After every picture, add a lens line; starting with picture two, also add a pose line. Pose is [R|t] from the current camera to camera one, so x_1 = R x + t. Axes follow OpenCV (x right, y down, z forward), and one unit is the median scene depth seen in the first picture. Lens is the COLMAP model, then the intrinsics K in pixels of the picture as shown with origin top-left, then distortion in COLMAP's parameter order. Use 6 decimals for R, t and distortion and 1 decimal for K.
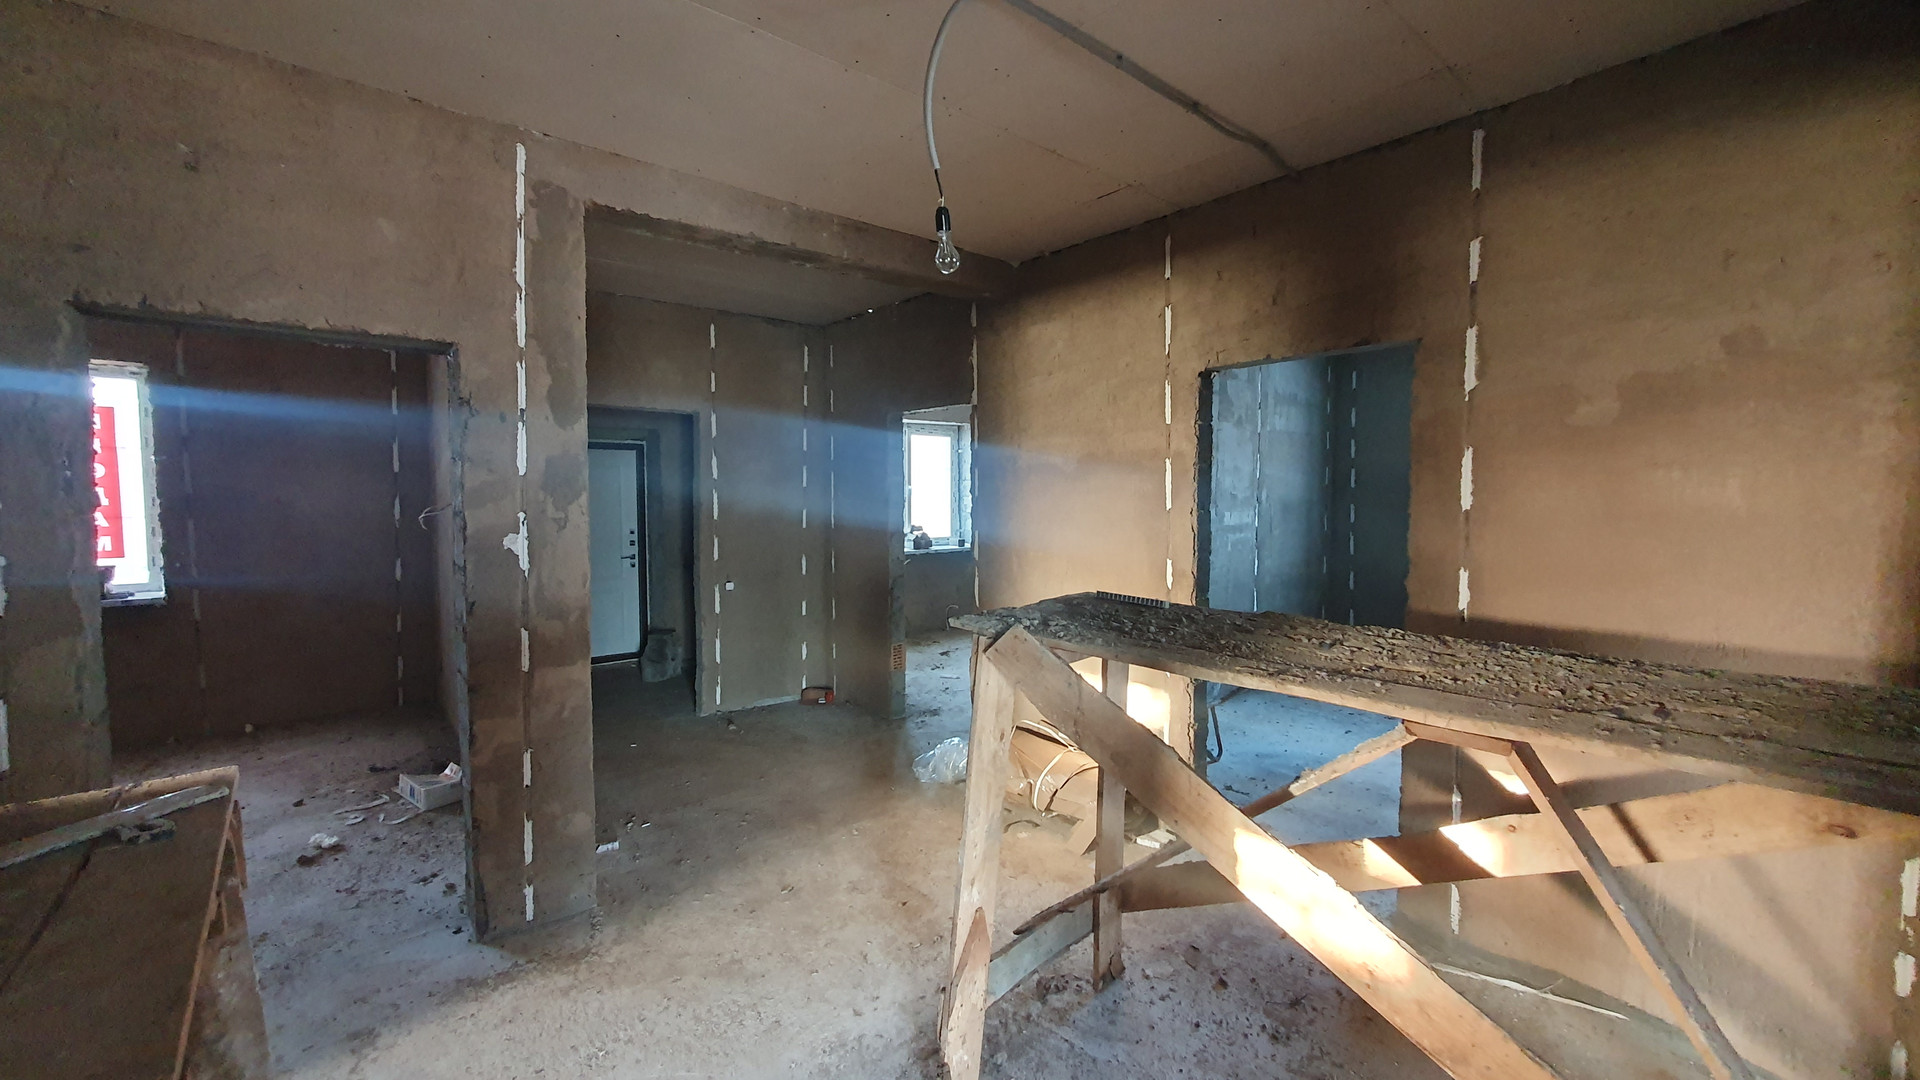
lens RADIAL K [[746.6, 0, 965.3], [0, 746.6, 536.0], [0, 0, 1]] dist [-0.000175, -0.000026]
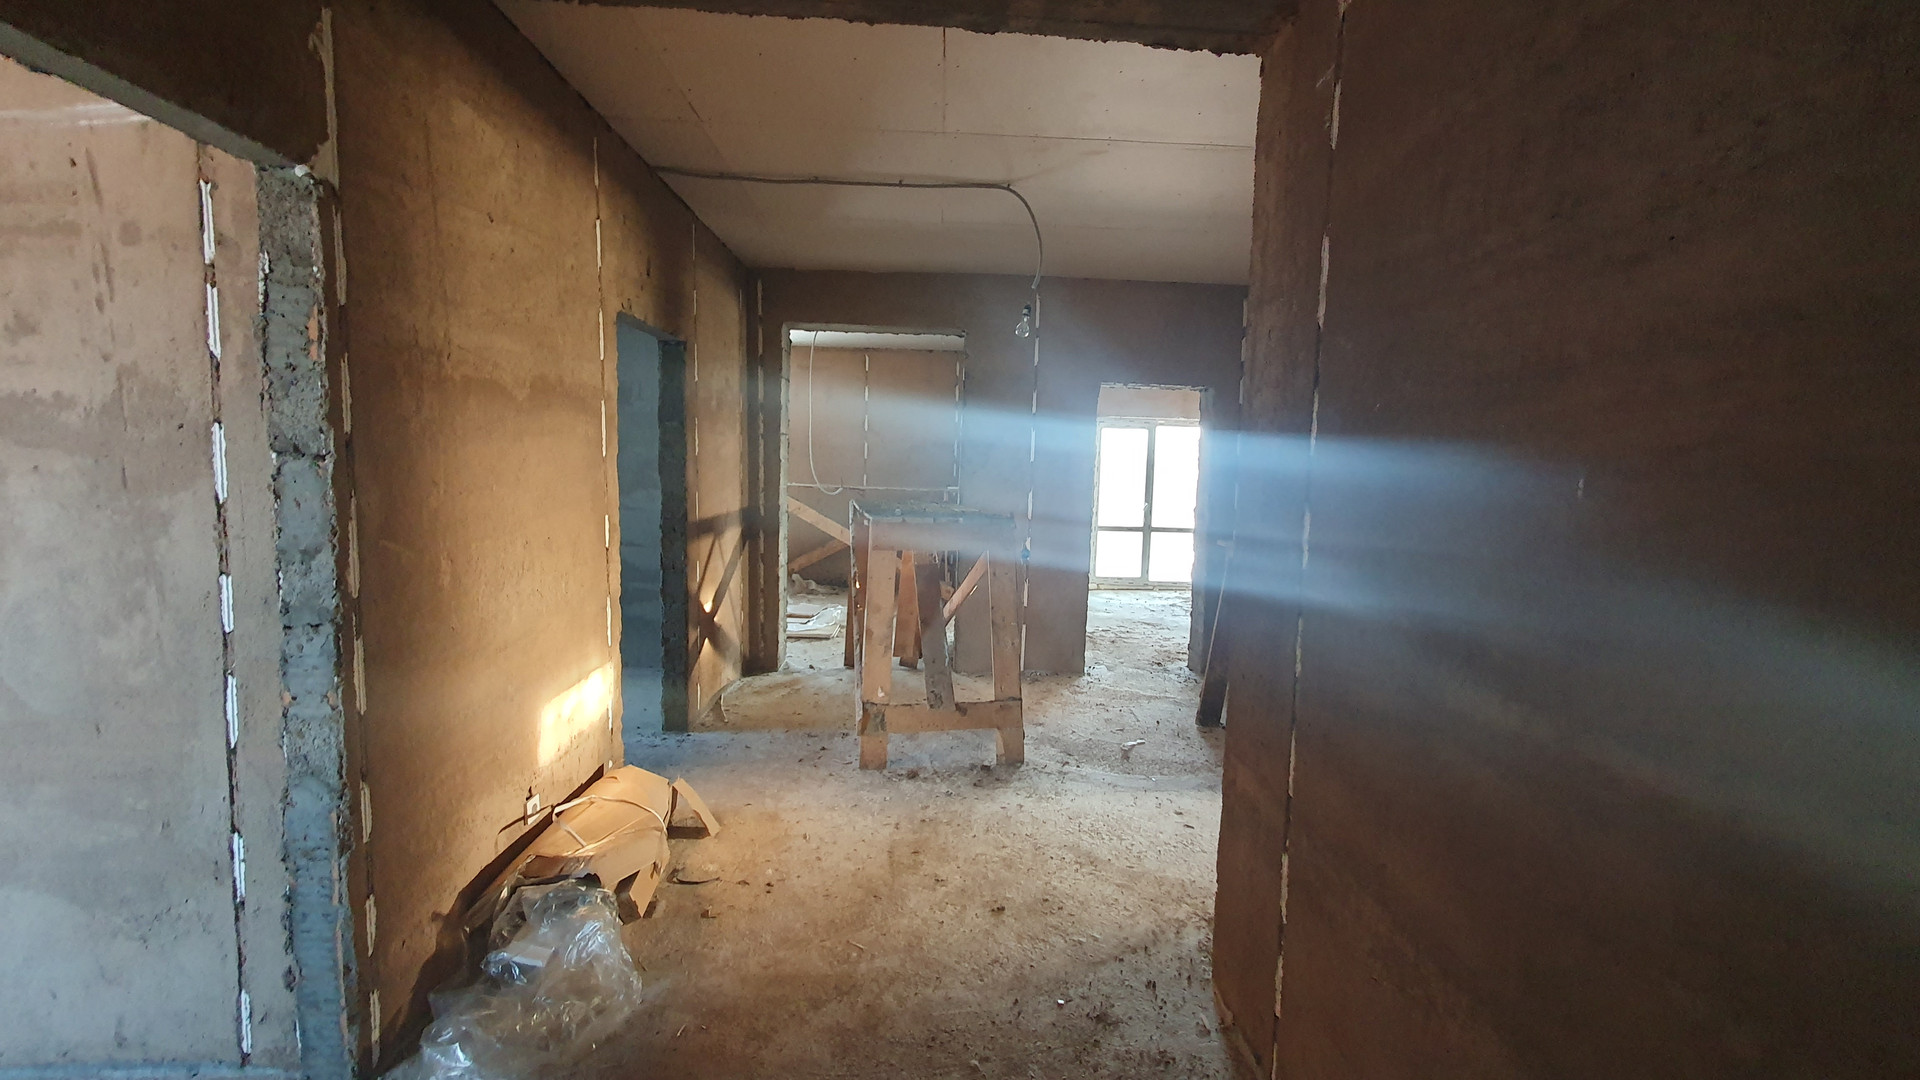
lens RADIAL K [[746.6, 0, 965.3], [0, 746.6, 536.0], [0, 0, 1]] dist [-0.000175, -0.000026]
pose [[-0.787122, -0.079036, 0.611713, -0.828956], [0.009552, 0.990075, 0.140213, -0.089348], [-0.616724, 0.116208, -0.778555, 1.939643]]
